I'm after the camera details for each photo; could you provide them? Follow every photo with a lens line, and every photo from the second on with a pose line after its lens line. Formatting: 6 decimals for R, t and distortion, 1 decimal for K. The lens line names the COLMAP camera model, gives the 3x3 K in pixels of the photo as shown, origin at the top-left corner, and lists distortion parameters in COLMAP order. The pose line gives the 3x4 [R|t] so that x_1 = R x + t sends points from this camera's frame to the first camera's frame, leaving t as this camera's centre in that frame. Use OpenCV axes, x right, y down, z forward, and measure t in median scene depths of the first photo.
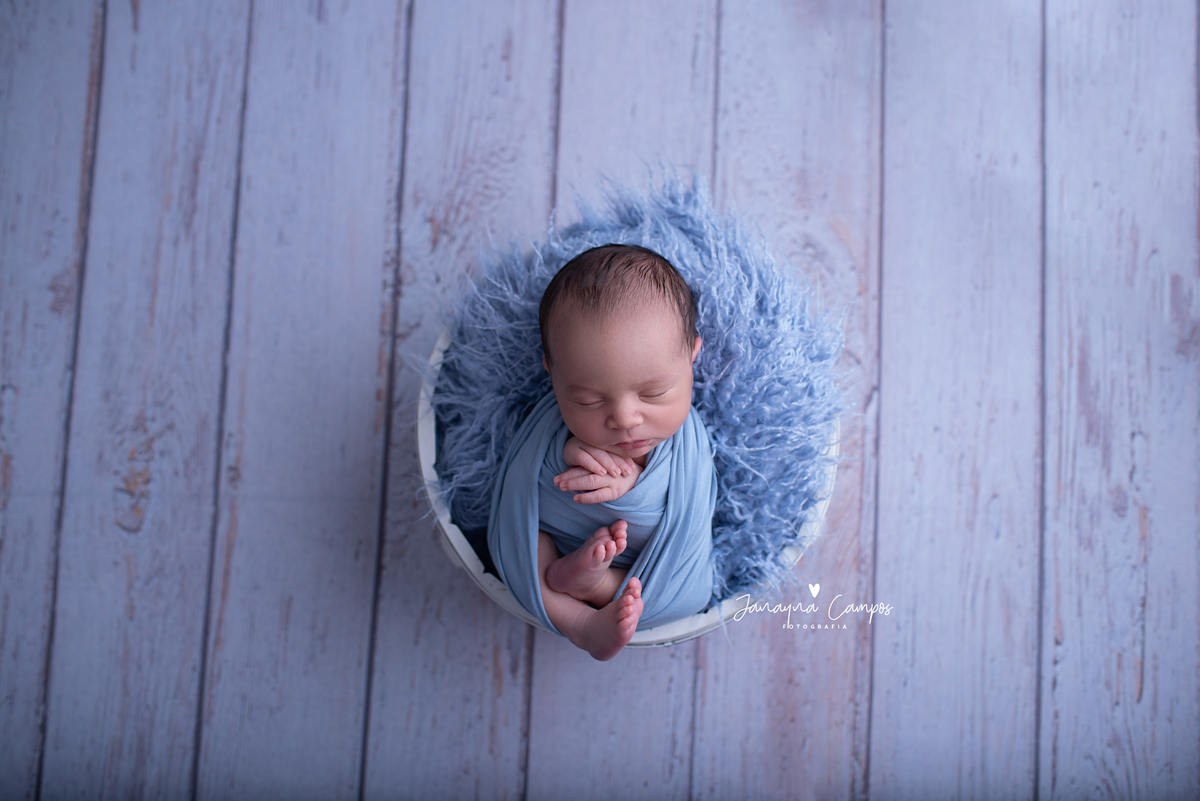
lens RADIAL K [[1215.7, 0, 600.0], [0, 1215.7, 400.5], [0, 0, 1]] dist [0.003375, 0.000444]
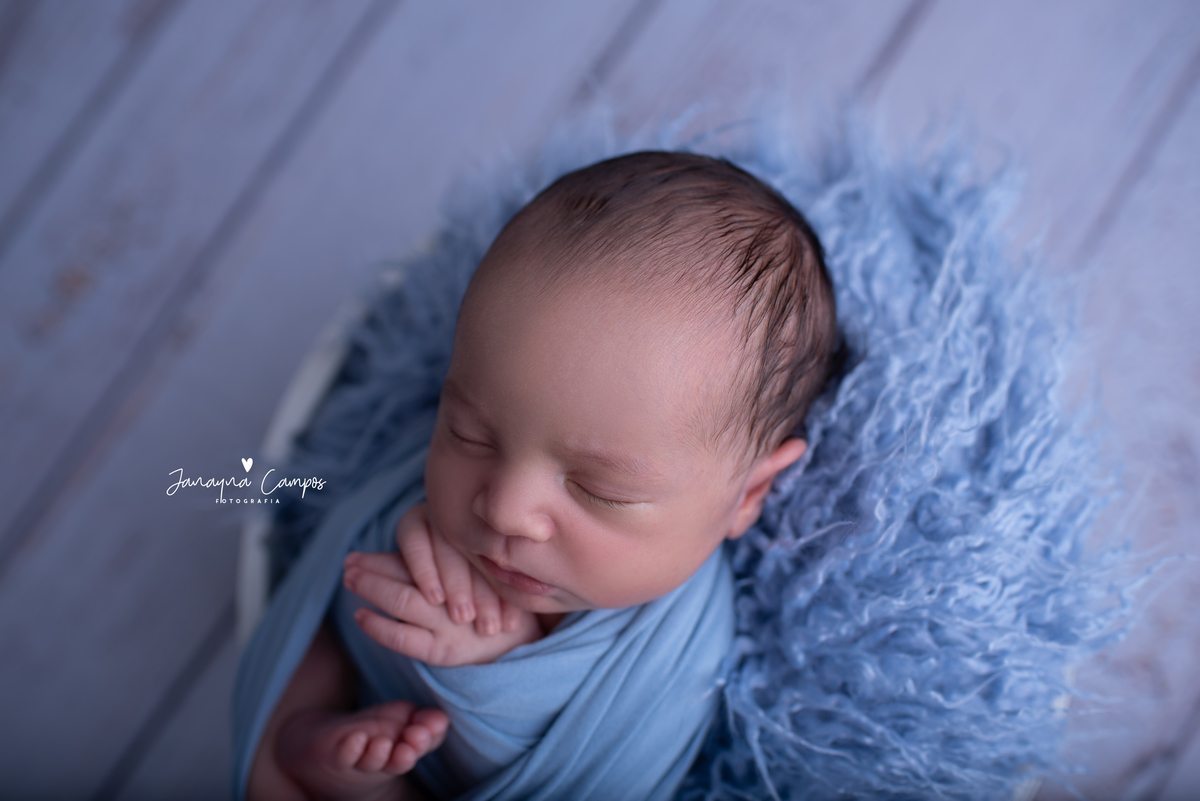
lens RADIAL K [[1184.1, 0, 600.0], [0, 1184.1, 400.5], [0, 0, 1]] dist [-0.079402, 0.017251]
pose [[0.827732, 0.466150, -0.312352, 0.142280], [-0.487700, 0.872949, 0.010374, -0.033367], [0.277503, 0.143748, 0.949910, 0.572697]]
